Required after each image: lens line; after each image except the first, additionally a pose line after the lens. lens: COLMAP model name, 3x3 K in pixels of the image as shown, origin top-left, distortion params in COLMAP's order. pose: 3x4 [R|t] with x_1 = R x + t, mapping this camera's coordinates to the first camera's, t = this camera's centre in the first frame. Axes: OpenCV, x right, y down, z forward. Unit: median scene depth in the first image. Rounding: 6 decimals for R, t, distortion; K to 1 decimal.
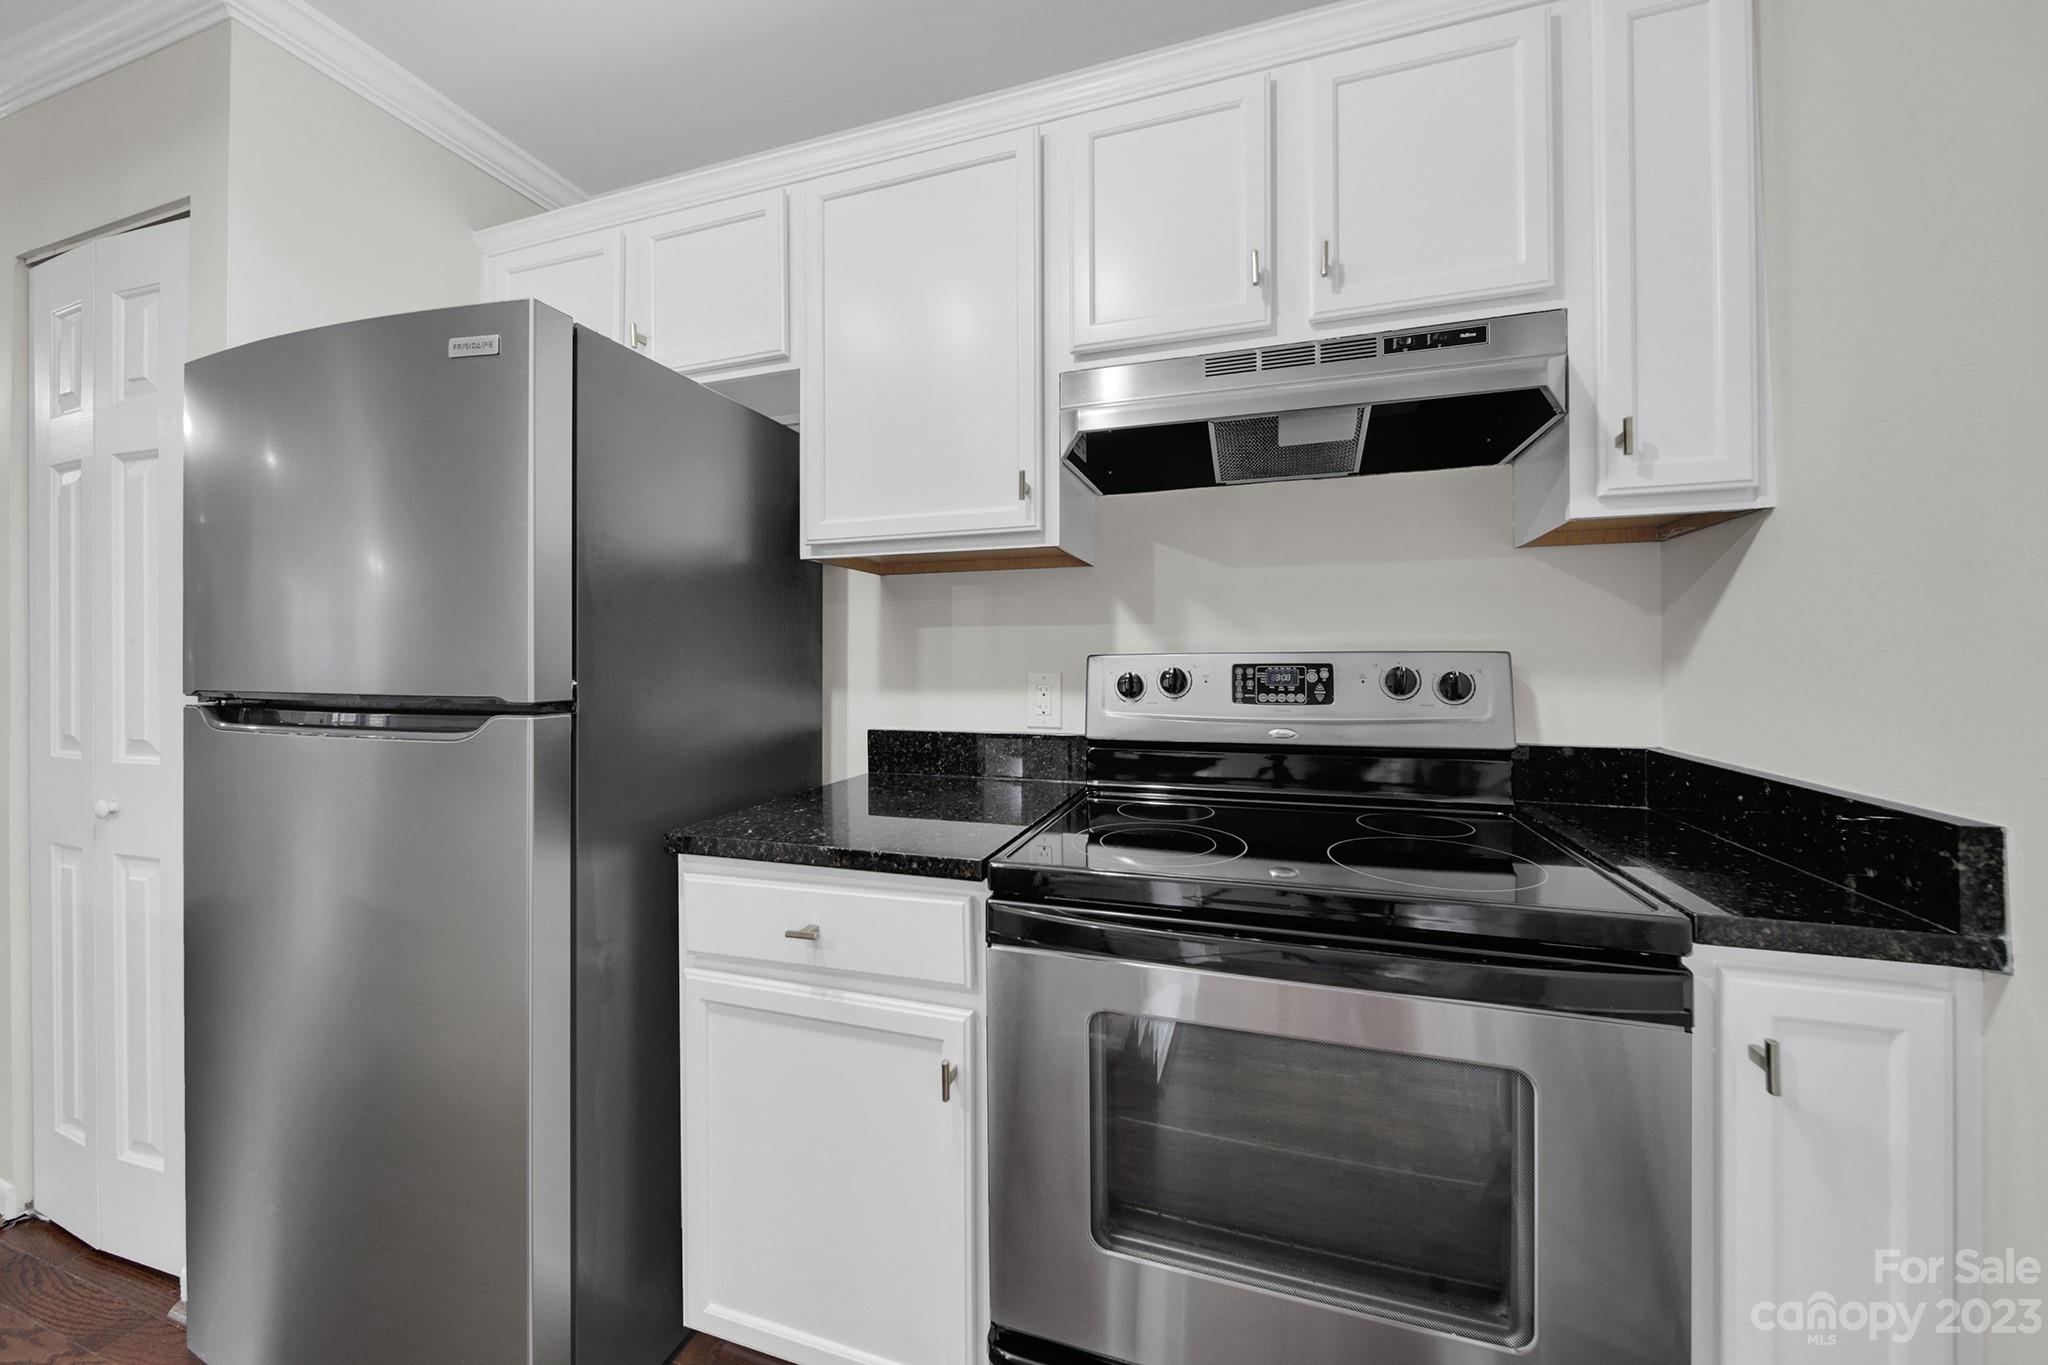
lens RADIAL K [[739.5, 0, 1021.8], [0, 739.5, 667.5], [0, 0, 1]] dist [-0.000558, -0.000158]
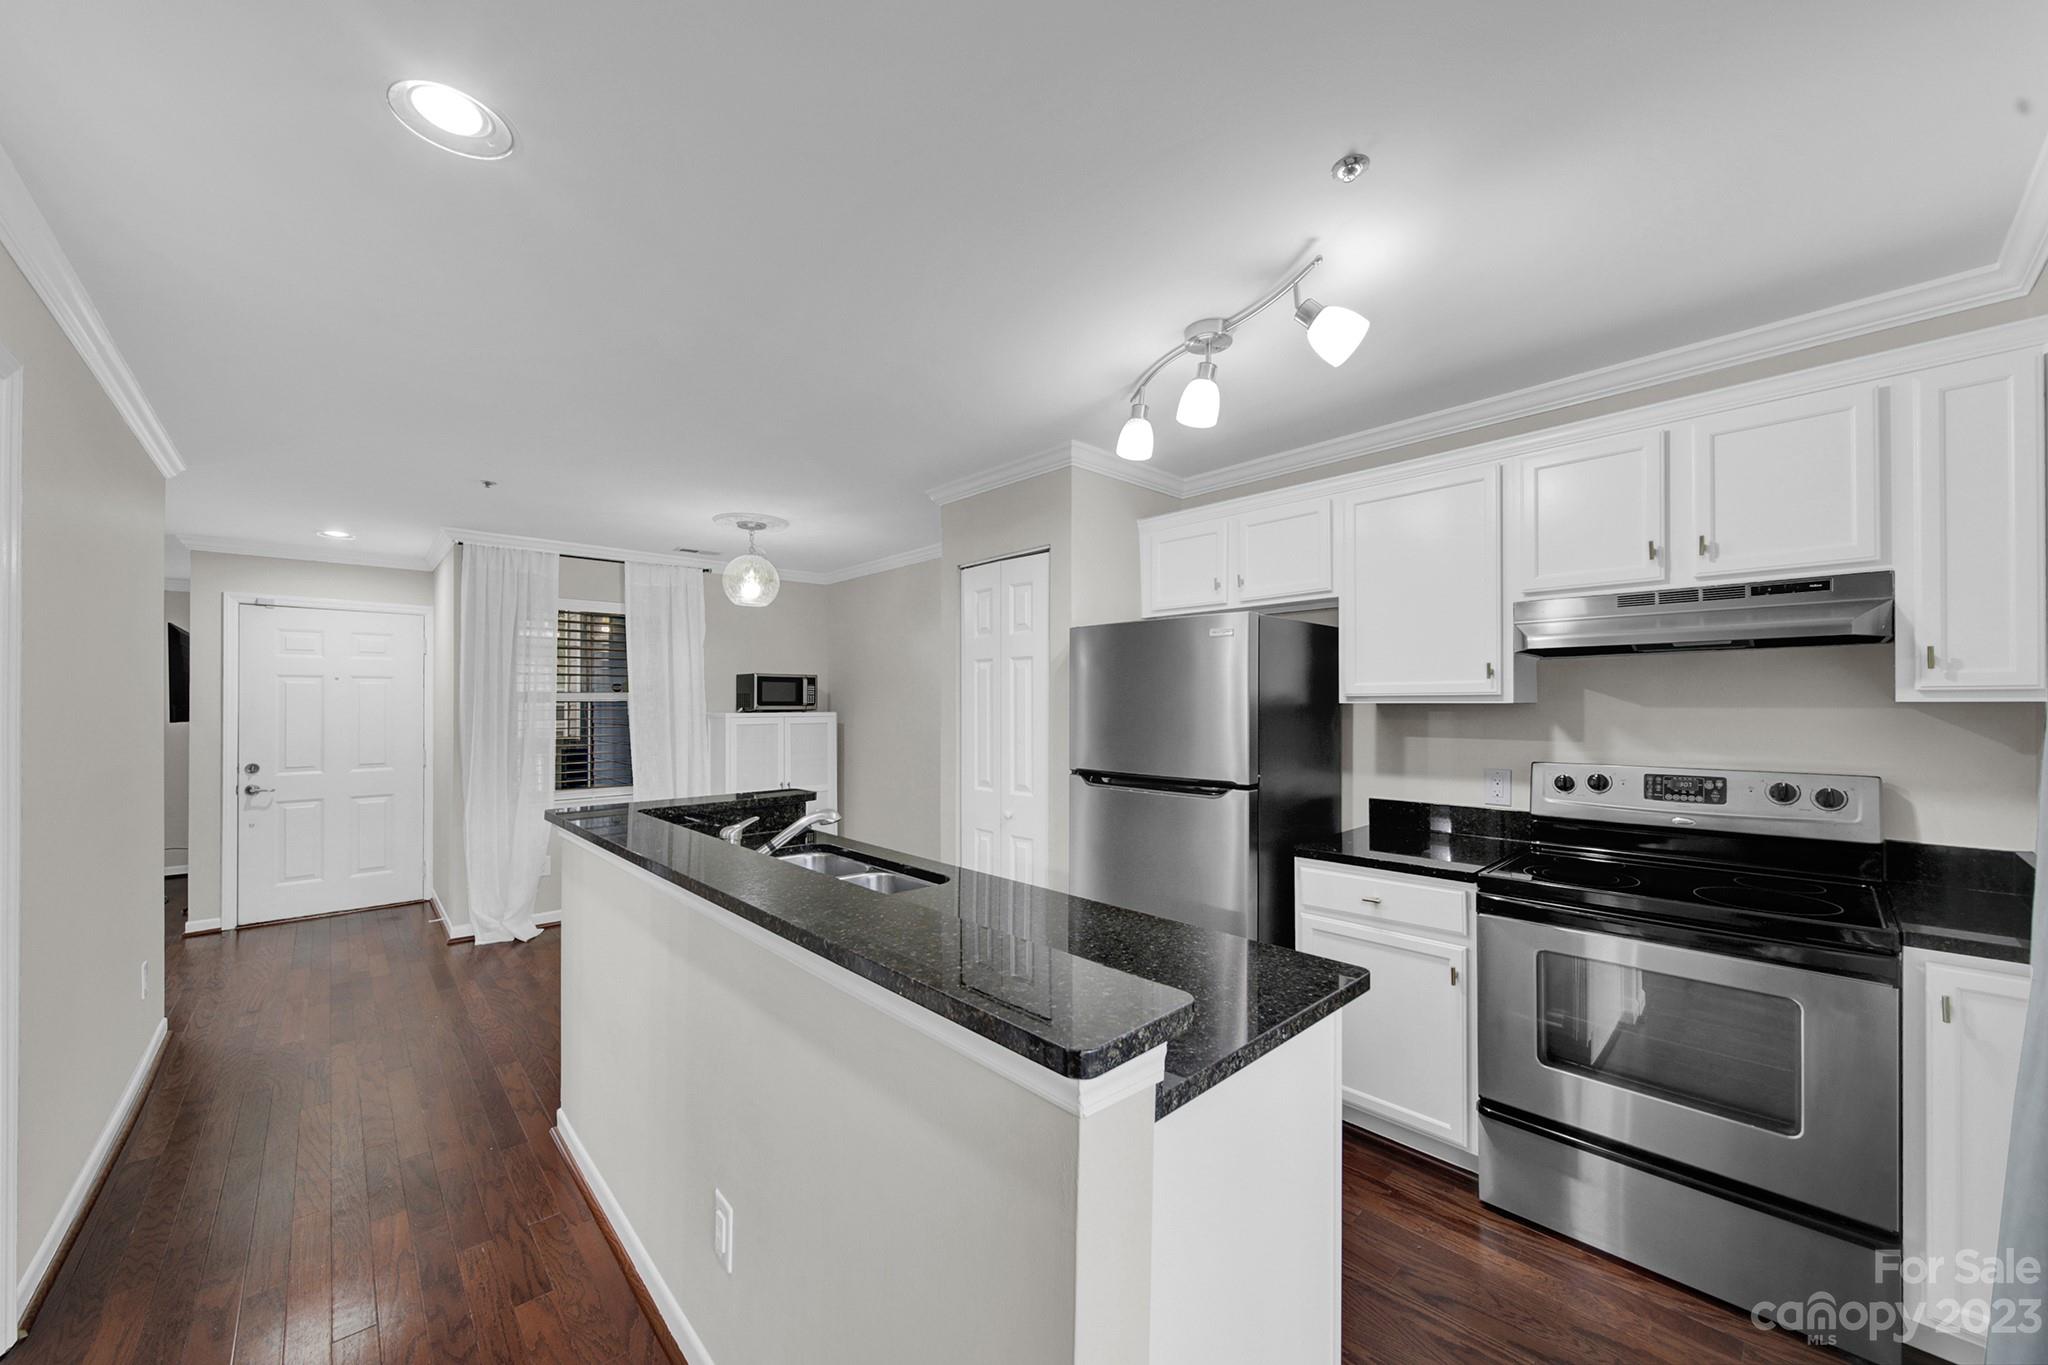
lens RADIAL K [[743.0, 0, 1017.9], [0, 743.0, 704.2], [0, 0, 1]] dist [-0.002243, -0.000456]
pose [[0.876213, 0.000662, -0.481924, -0.127848], [-0.005603, 0.999945, -0.008814, -0.139541], [0.481892, 0.010423, 0.876169, -1.080948]]
